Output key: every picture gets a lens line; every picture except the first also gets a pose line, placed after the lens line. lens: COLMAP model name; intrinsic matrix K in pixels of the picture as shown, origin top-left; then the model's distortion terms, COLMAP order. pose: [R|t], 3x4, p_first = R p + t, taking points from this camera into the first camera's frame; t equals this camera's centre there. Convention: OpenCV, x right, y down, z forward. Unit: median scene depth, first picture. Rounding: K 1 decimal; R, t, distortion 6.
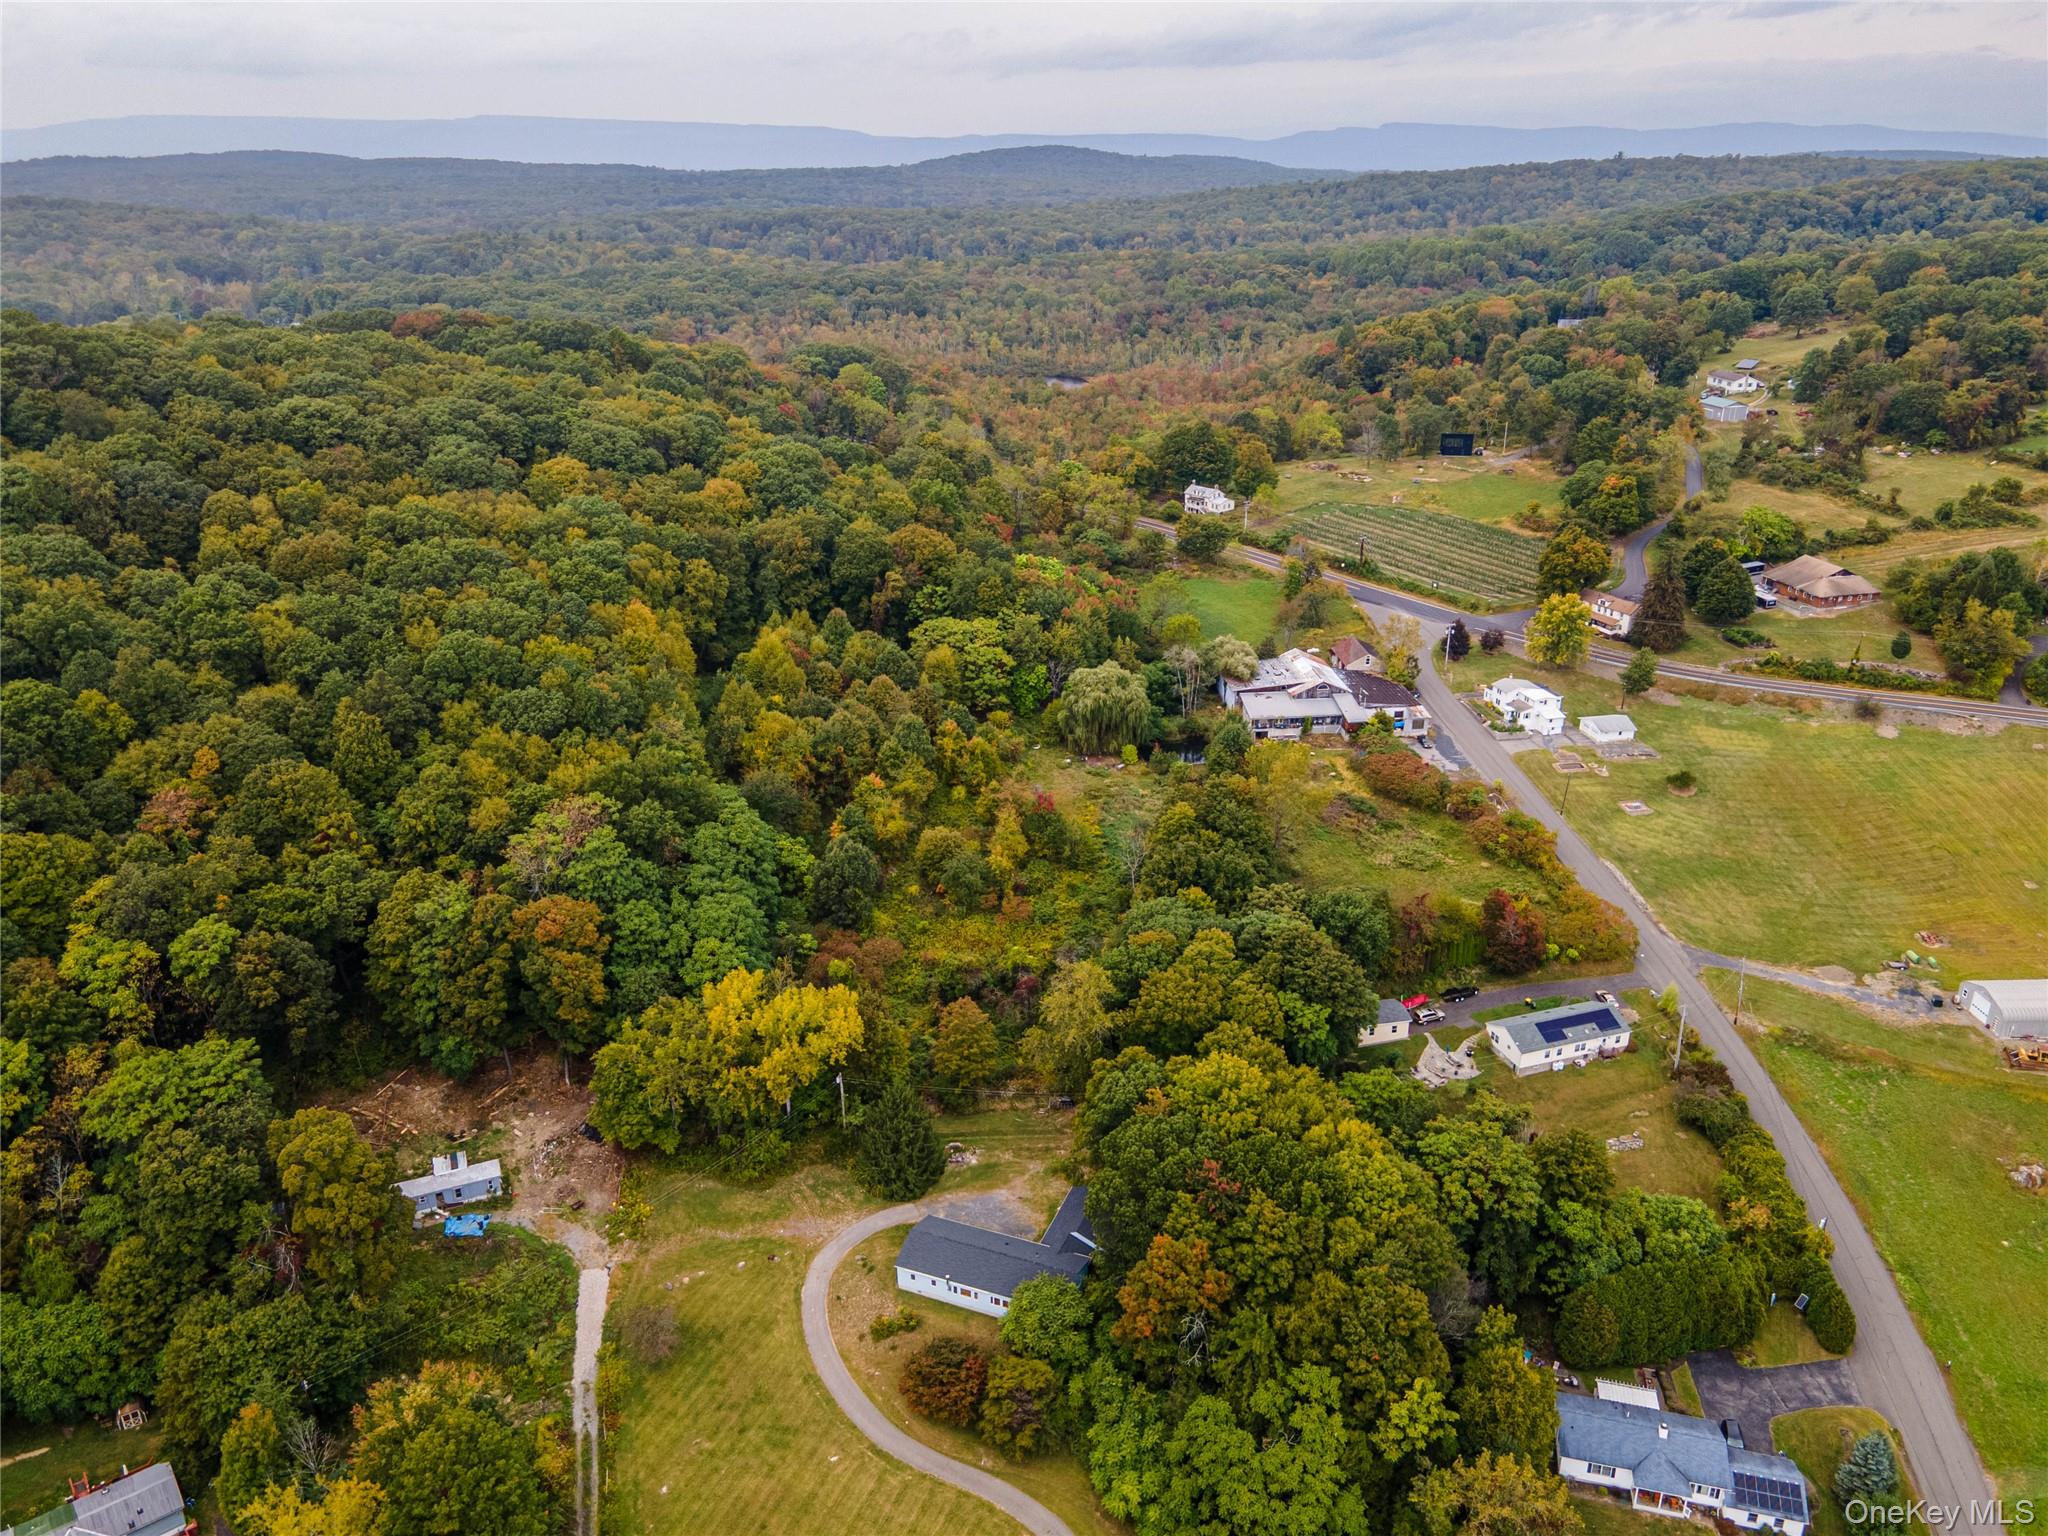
lens RADIAL K [[1490.8, 0, 1015.4], [0, 1490.8, 768.5], [0, 0, 1]] dist [0.023407, 0.027997]
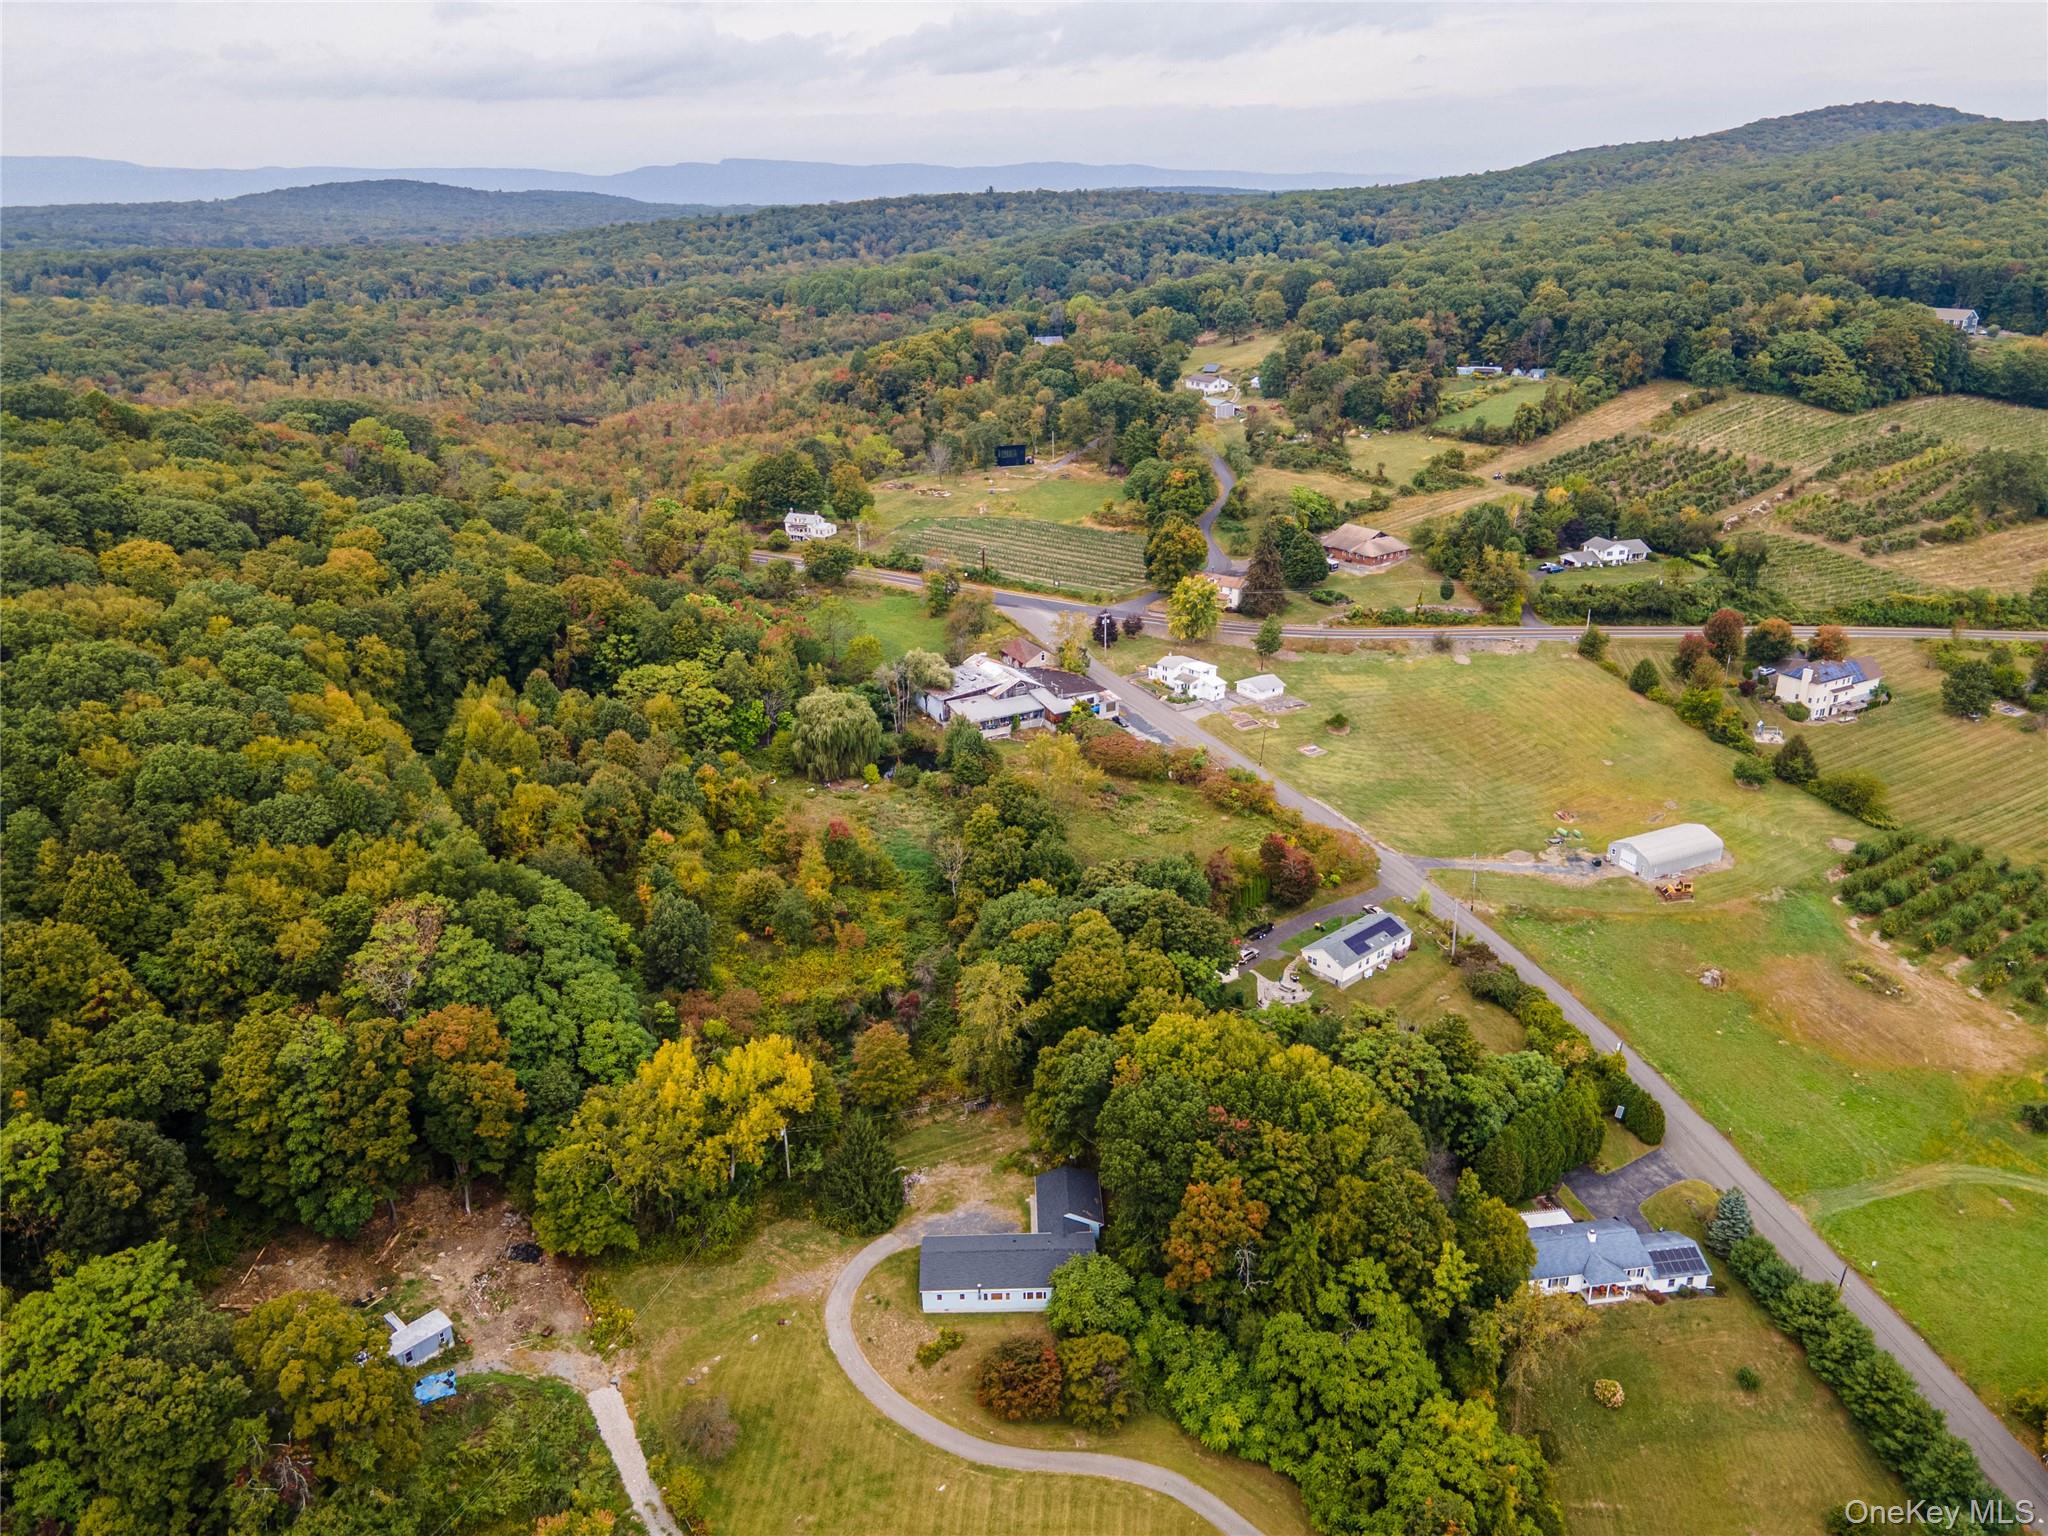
lens RADIAL K [[1490.8, 0, 1013.2], [0, 1490.8, 772.0], [0, 0, 1]] dist [0.023407, 0.027997]
pose [[0.920736, -0.153012, 0.358932, -0.266496], [0.159396, 0.987143, 0.011933, -0.009961], [-0.356143, 0.046225, 0.933288, 0.023220]]
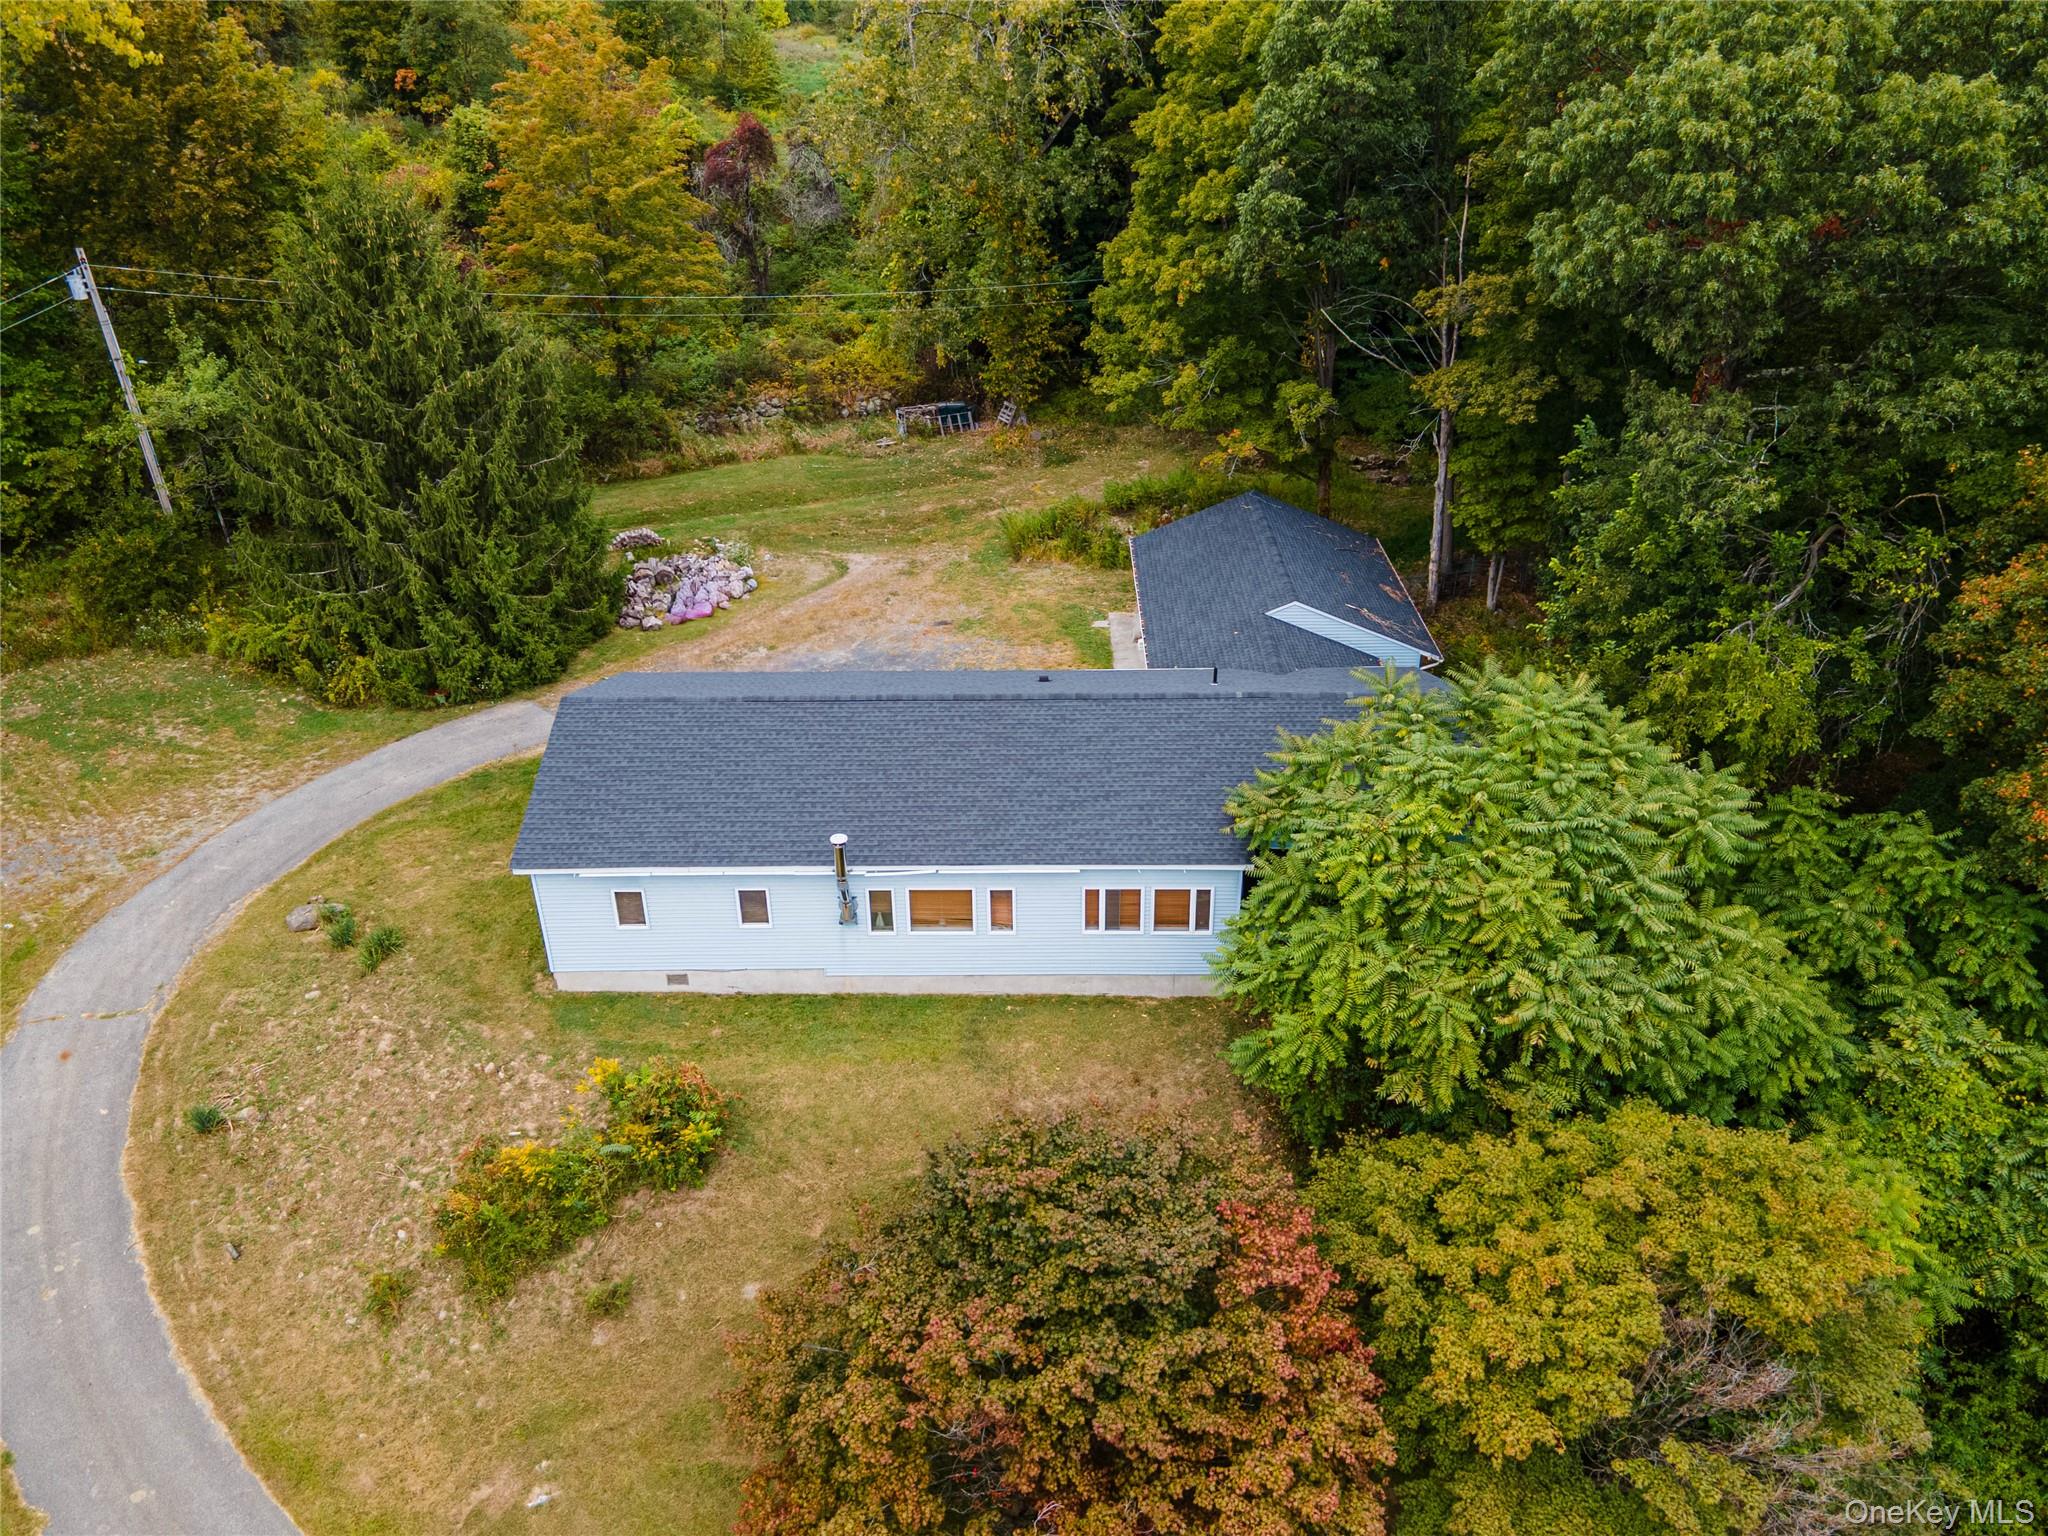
lens RADIAL K [[1490.8, 0, 1023.6], [0, 1490.8, 765.3], [0, 0, 1]] dist [0.023407, 0.027997]
pose [[0.931522, -0.180960, 0.315469, -0.063144], [0.146811, 0.980710, 0.129052, 0.247655], [-0.332737, -0.073901, 0.940120, 0.656988]]
